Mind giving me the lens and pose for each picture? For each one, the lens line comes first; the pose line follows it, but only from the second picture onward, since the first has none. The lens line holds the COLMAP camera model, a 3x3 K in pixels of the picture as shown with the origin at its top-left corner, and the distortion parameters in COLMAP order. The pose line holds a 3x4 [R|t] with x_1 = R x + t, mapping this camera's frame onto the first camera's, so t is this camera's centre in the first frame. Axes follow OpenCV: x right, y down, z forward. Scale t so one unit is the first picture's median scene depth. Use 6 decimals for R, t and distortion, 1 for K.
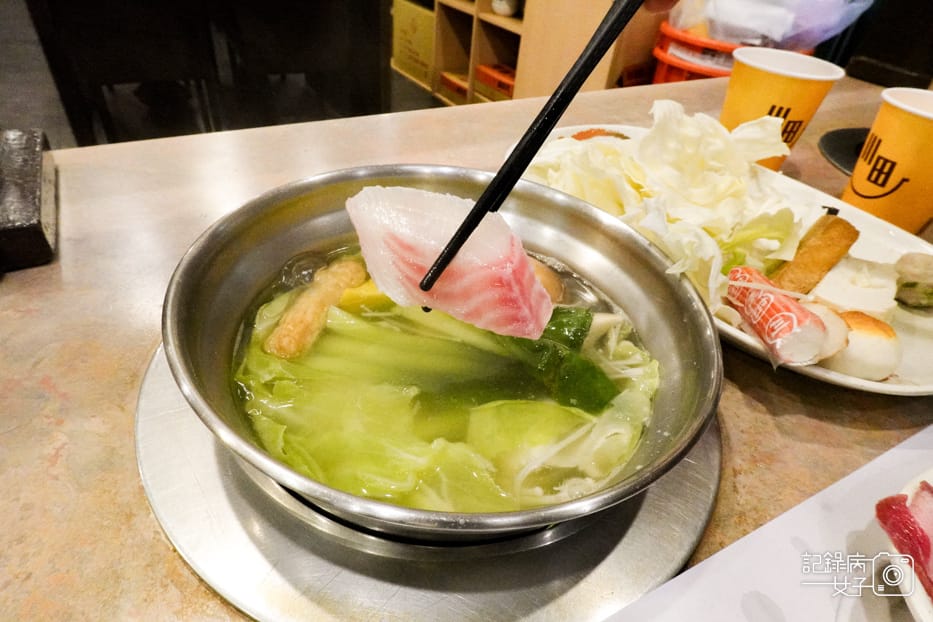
lens RADIAL K [[526.5, 0, 466.5], [0, 526.5, 311.0], [0, 0, 1]] dist [-0.005724, -0.003496]
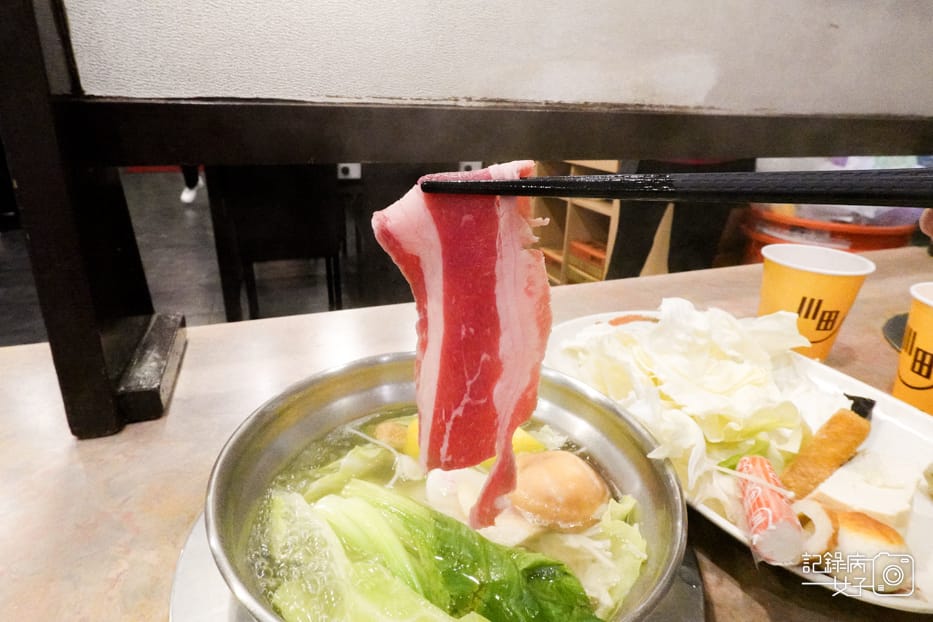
lens RADIAL K [[526.5, 0, 466.5], [0, 526.5, 311.0], [0, 0, 1]] dist [-0.005724, -0.003496]
pose [[0.981033, 0.012181, -0.193456, 0.162477], [-0.068689, 0.955106, -0.288190, -0.020433], [0.181261, 0.296013, 0.937828, -0.127043]]
